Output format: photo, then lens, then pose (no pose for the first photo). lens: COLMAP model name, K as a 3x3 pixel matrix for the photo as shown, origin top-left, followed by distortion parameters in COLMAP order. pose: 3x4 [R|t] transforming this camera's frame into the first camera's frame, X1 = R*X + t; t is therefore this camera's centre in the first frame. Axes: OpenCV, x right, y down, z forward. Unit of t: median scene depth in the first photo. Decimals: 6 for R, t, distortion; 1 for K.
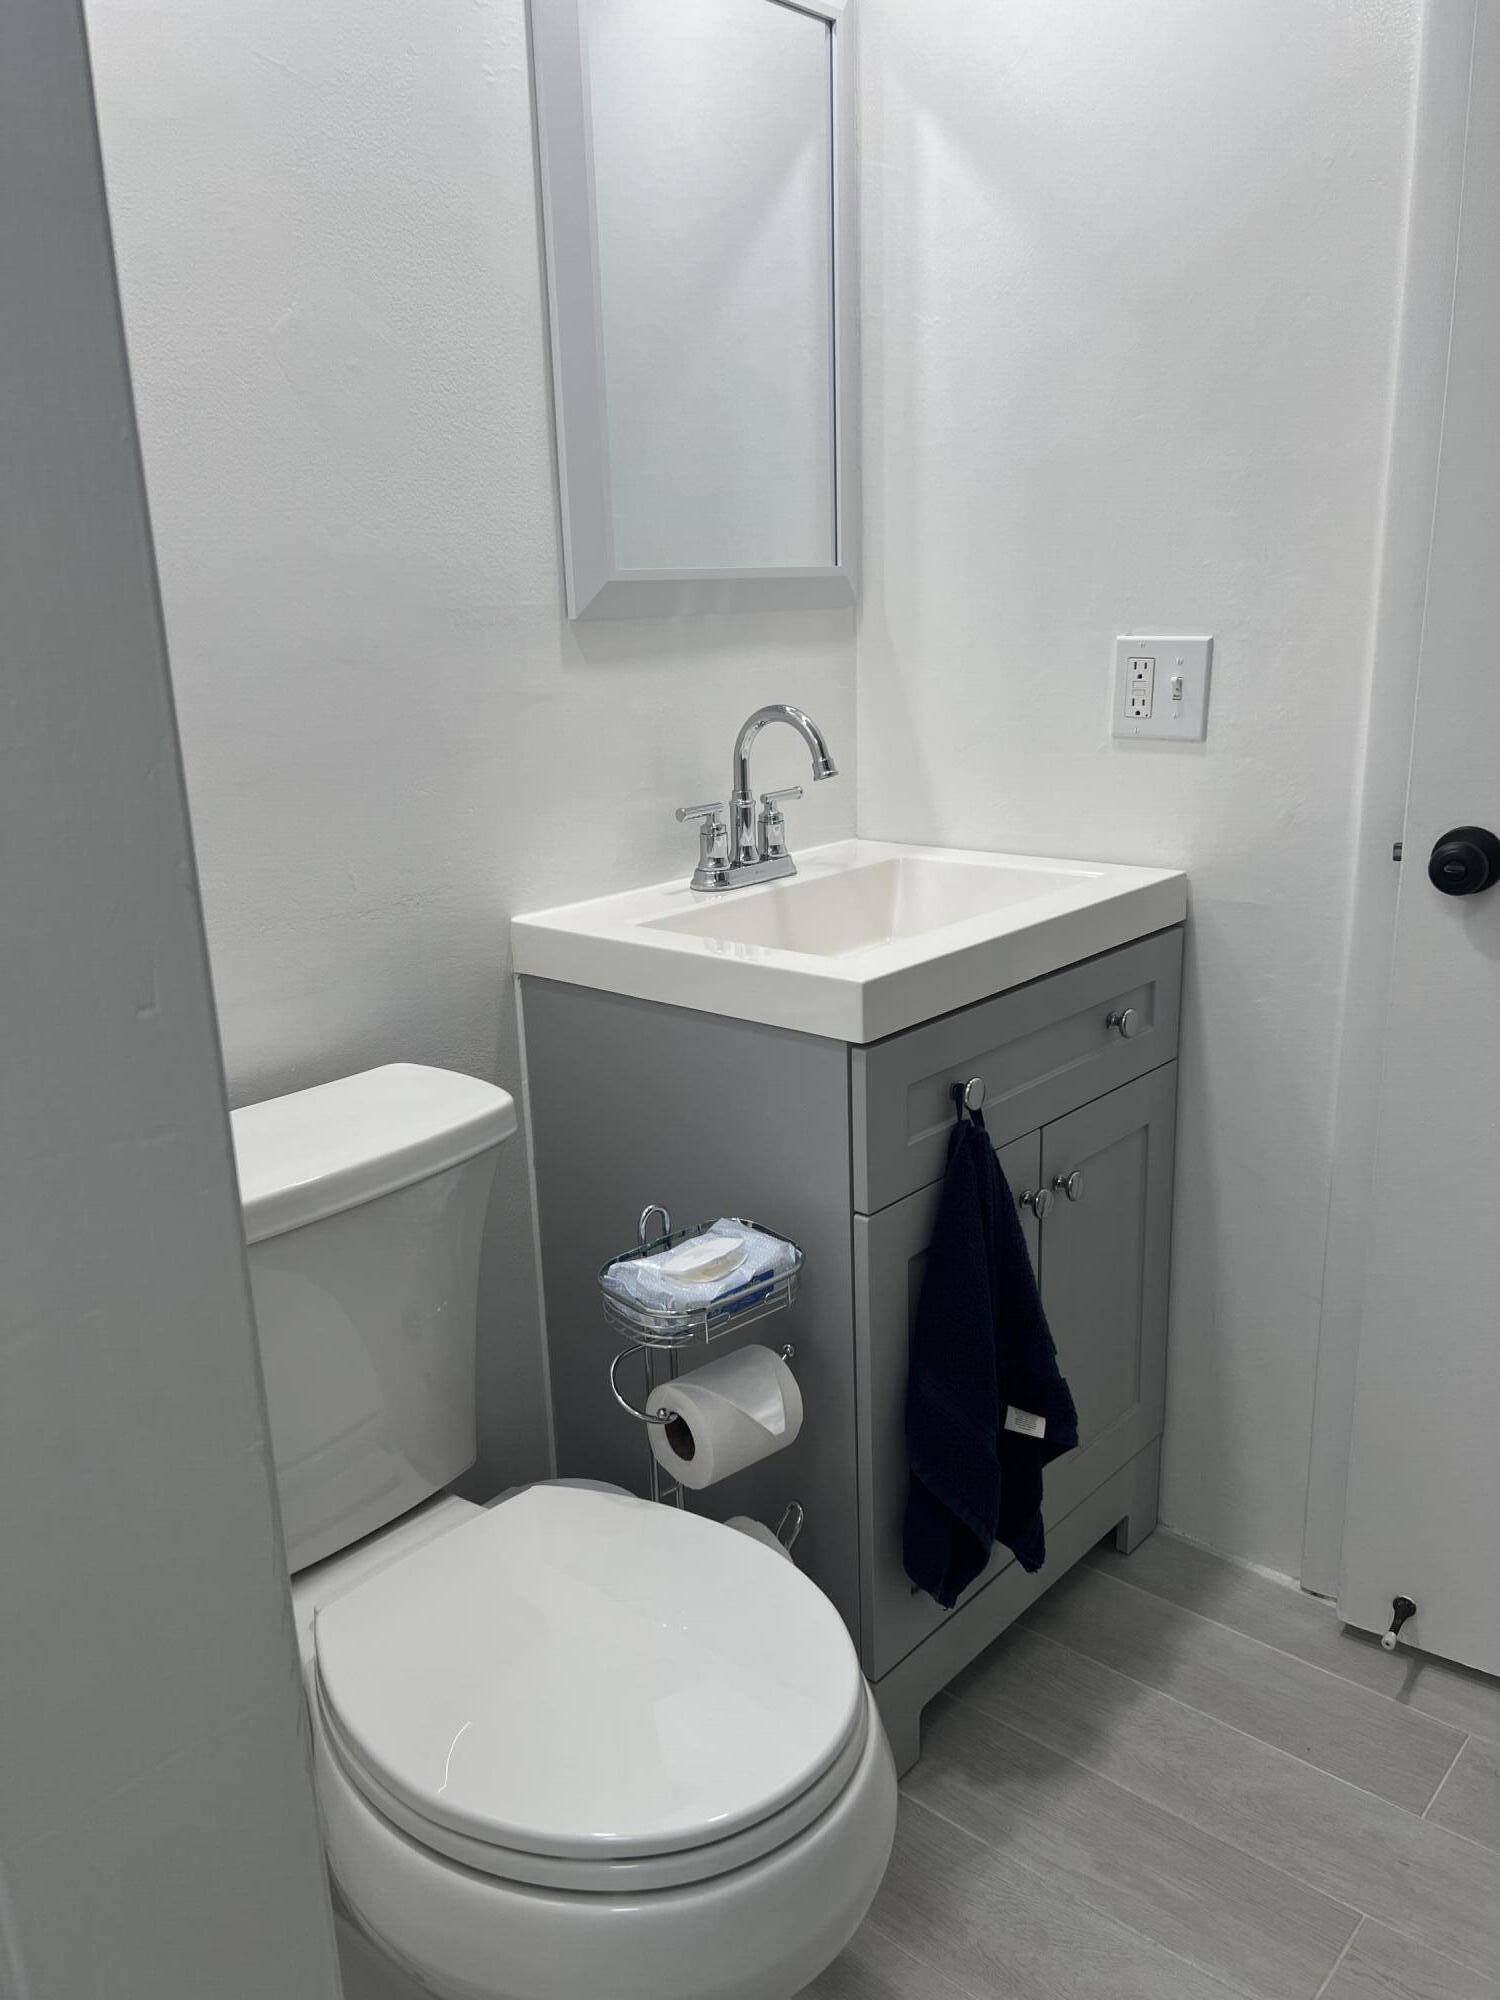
lens RADIAL K [[1532.4, 0, 750.0], [0, 1532.4, 1000.0], [0, 0, 1]] dist [0.070483, -0.065812]
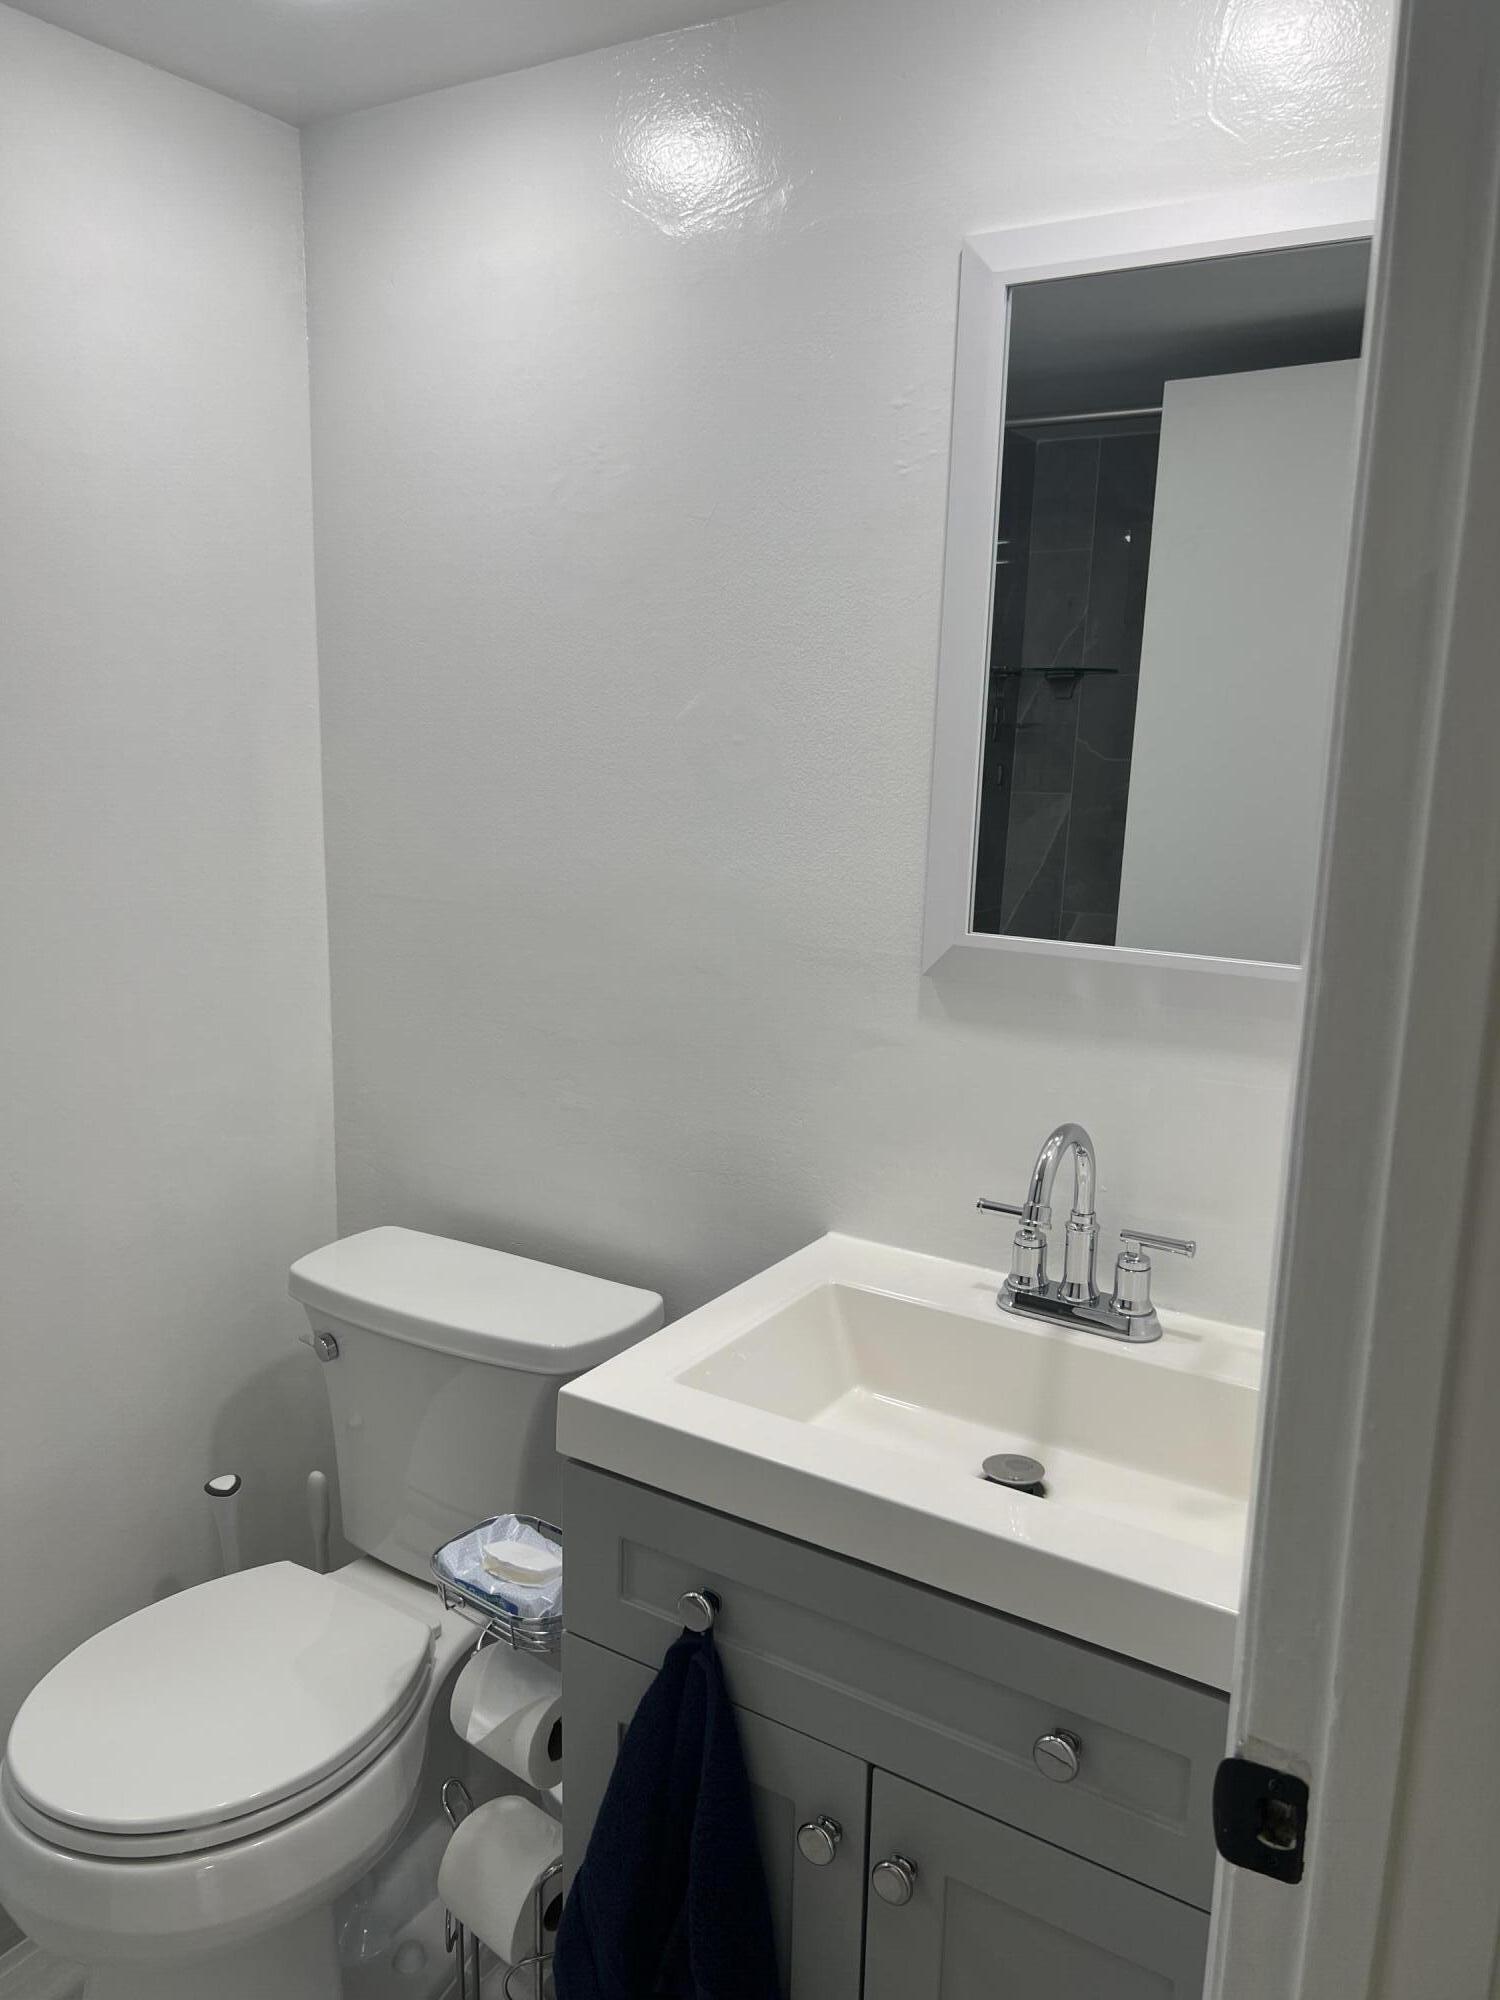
lens RADIAL K [[1532.4, 0, 750.0], [0, 1532.4, 1000.0], [0, 0, 1]] dist [0.070483, -0.065812]
pose [[0.146605, 0.234905, -0.960899, 0.809992], [-0.274517, 0.942901, 0.188622, -0.387942], [0.950341, 0.236130, 0.202719, 0.708733]]
